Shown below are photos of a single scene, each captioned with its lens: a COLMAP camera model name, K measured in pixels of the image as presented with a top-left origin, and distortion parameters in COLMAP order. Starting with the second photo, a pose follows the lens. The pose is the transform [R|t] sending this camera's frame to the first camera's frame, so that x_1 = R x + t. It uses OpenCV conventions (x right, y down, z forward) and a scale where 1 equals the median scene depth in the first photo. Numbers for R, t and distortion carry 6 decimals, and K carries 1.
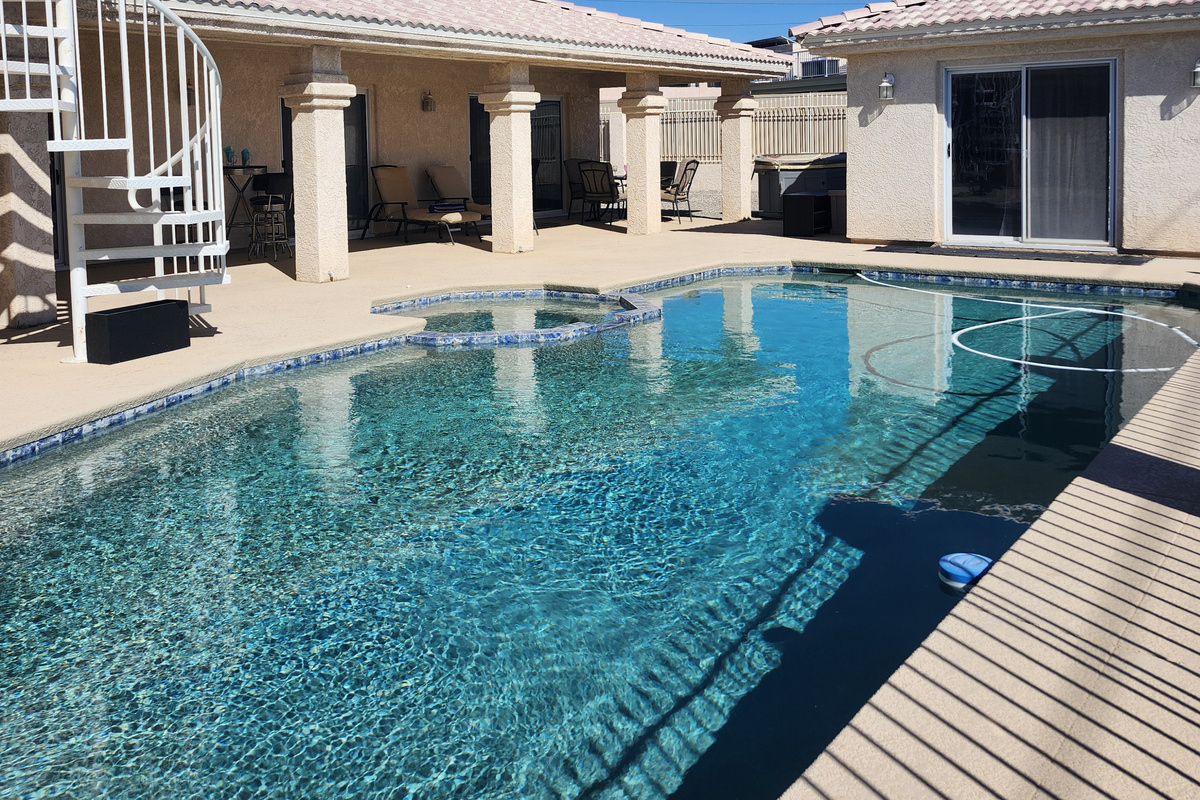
lens RADIAL K [[1079.1, 0, 598.2], [0, 1079.1, 199.9], [0, 0, 1]] dist [0.154188, -0.261549]
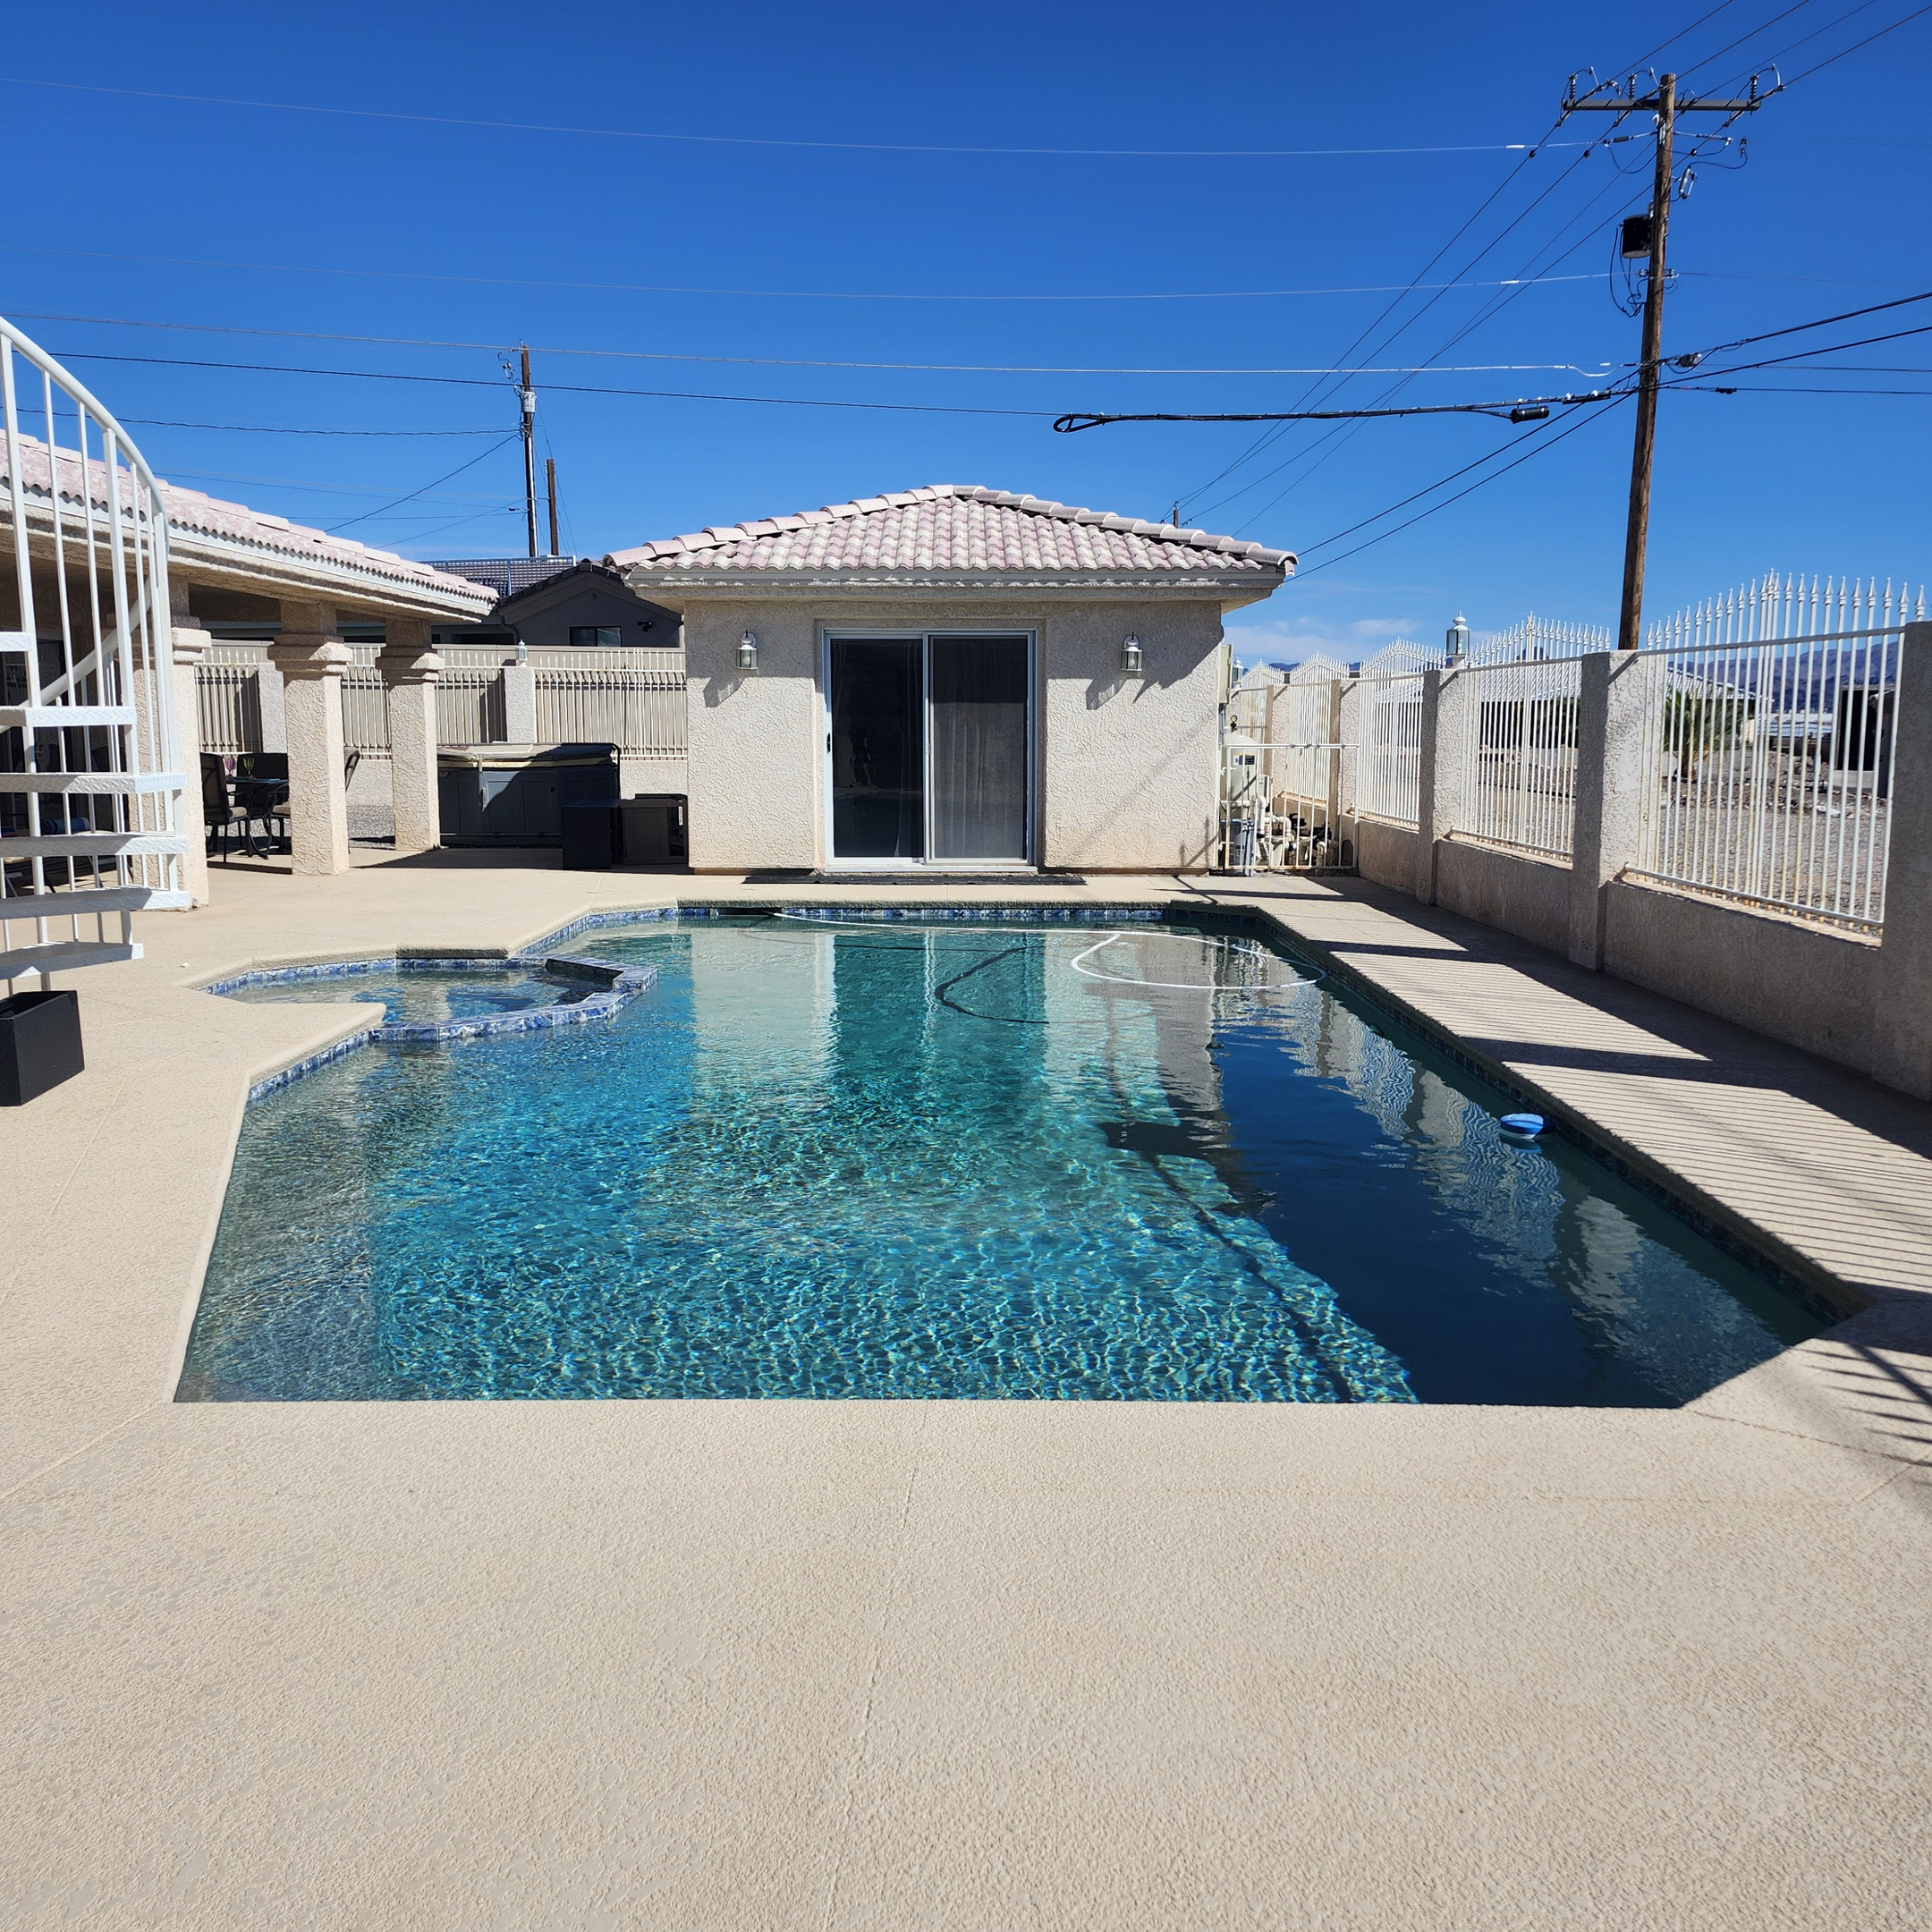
lens RADIAL K [[1746.5, 0, 958.5], [0, 1746.5, 949.2], [0, 0, 1]] dist [0.126835, -0.168220]
pose [[0.809513, -0.058431, 0.584187, -0.448680], [0.016159, 0.996876, 0.077316, 0.004852], [-0.586880, -0.053149, 0.807928, -0.015203]]
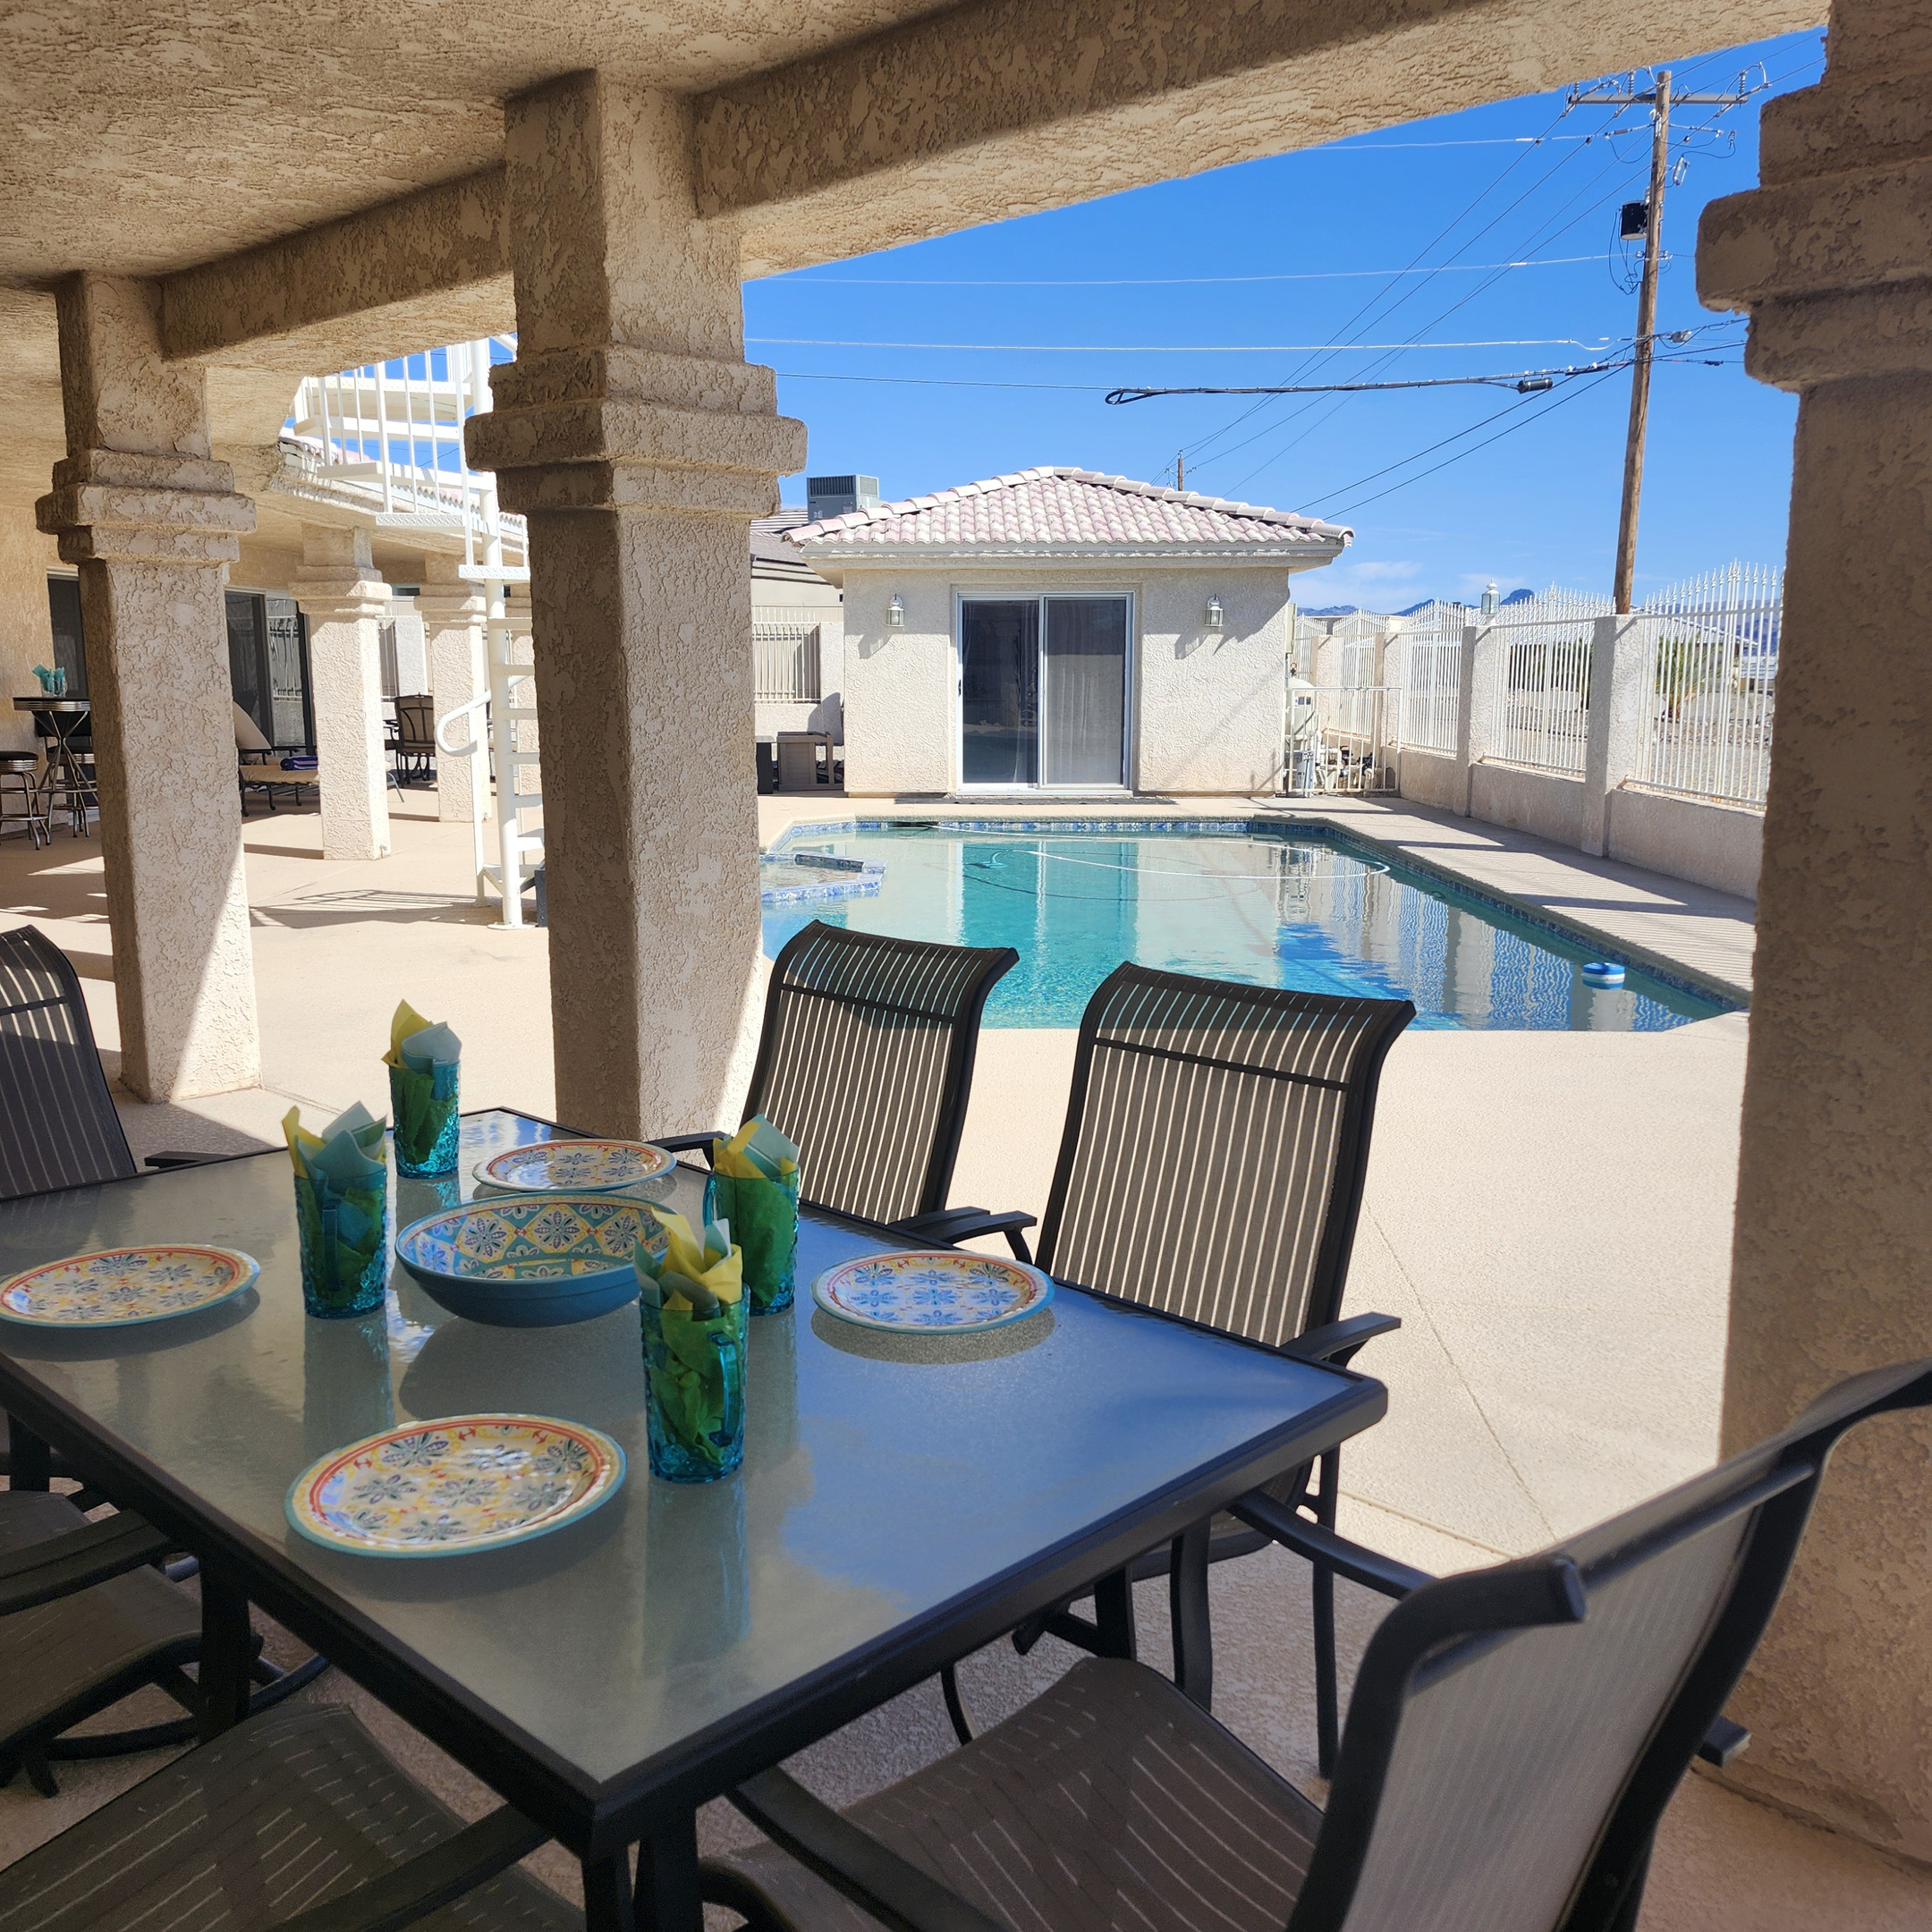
lens RADIAL K [[1741.8, 0, 944.3], [0, 1741.8, 963.2], [0, 0, 1]] dist [0.116705, -0.158321]
pose [[0.809354, -0.082183, 0.581543, -0.781580], [0.017490, 0.993095, 0.116002, 0.017722], [-0.587060, -0.083715, 0.805203, -0.222352]]
